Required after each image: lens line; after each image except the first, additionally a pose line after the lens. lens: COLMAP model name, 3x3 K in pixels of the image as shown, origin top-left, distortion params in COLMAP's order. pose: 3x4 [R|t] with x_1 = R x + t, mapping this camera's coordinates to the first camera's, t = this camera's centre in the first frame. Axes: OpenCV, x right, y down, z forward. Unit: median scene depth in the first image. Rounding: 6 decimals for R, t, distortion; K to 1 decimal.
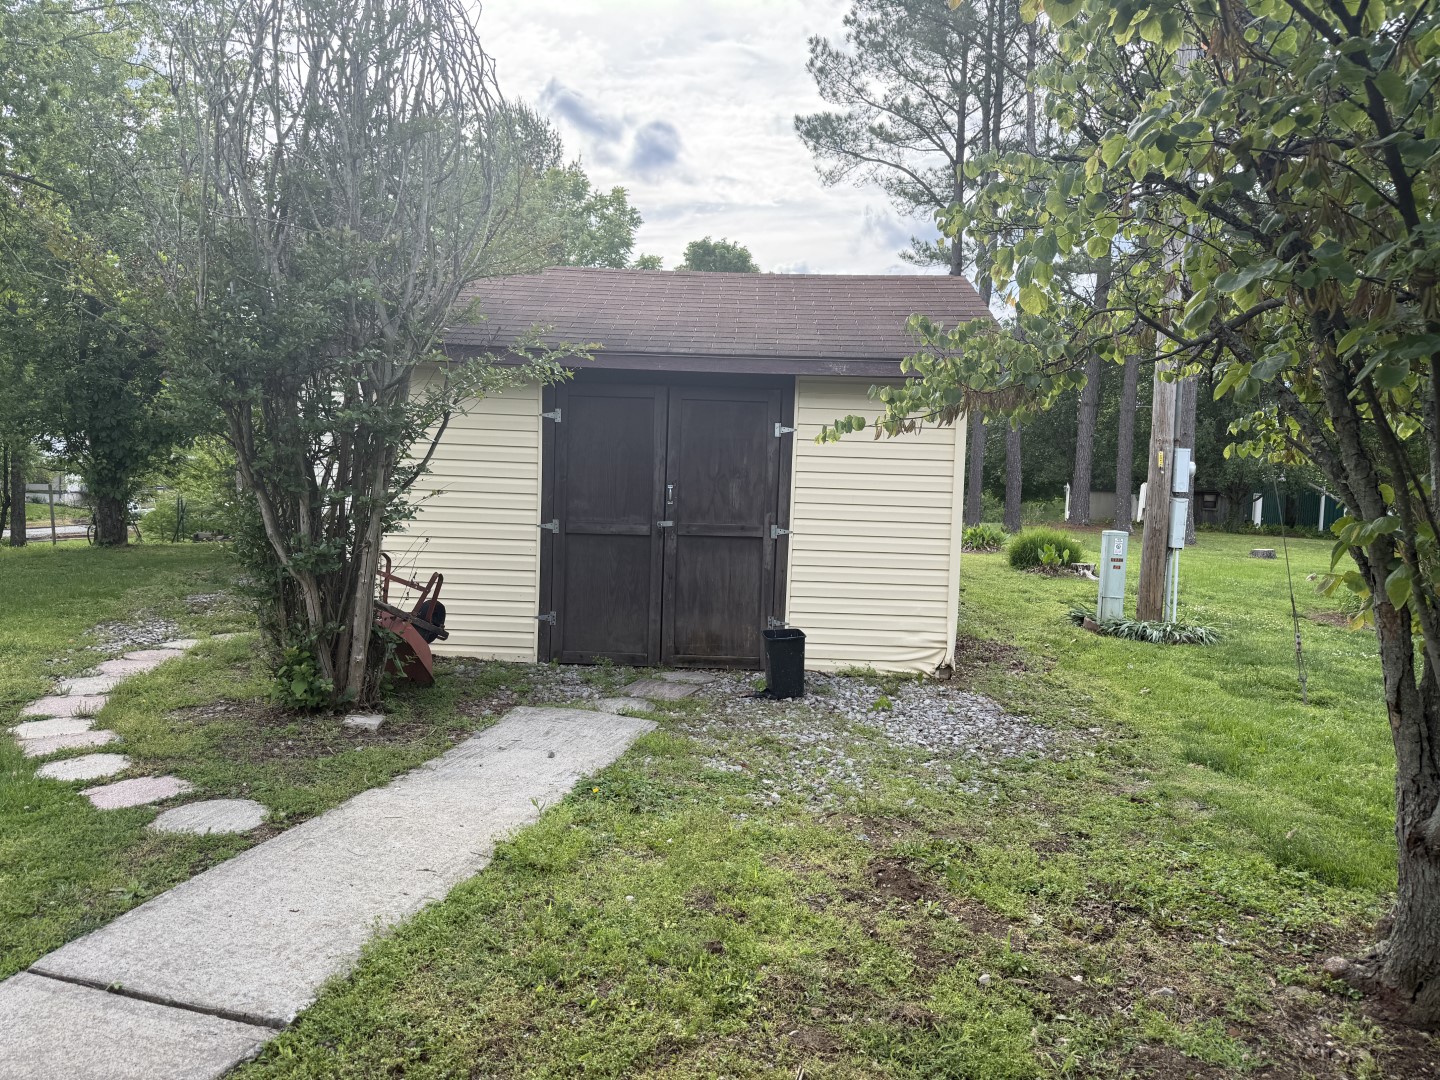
lens RADIAL K [[1016.1, 0, 720.0], [0, 1016.1, 540.0], [0, 0, 1]] dist [0.037265, -0.000049]
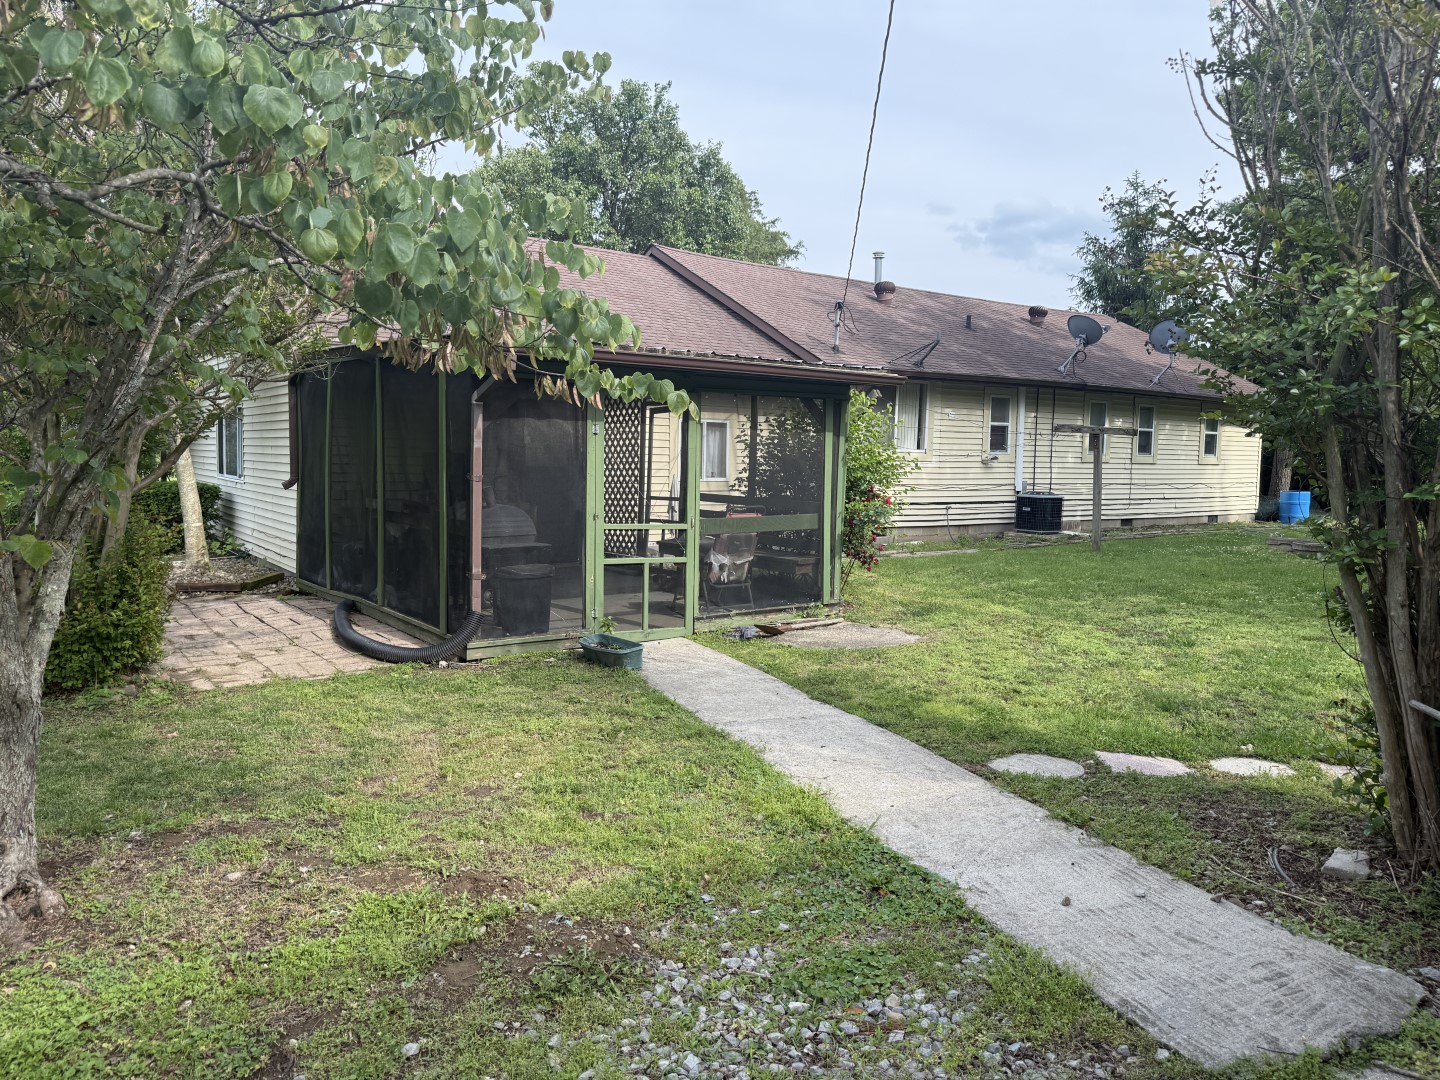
lens RADIAL K [[1016.1, 0, 720.0], [0, 1016.1, 540.0], [0, 0, 1]] dist [0.037265, -0.000049]
pose [[-0.819183, 0.002735, -0.573526, 0.453201], [-0.075655, 0.990735, 0.112784, -0.093449], [0.568521, 0.135781, -0.811386, 1.537753]]
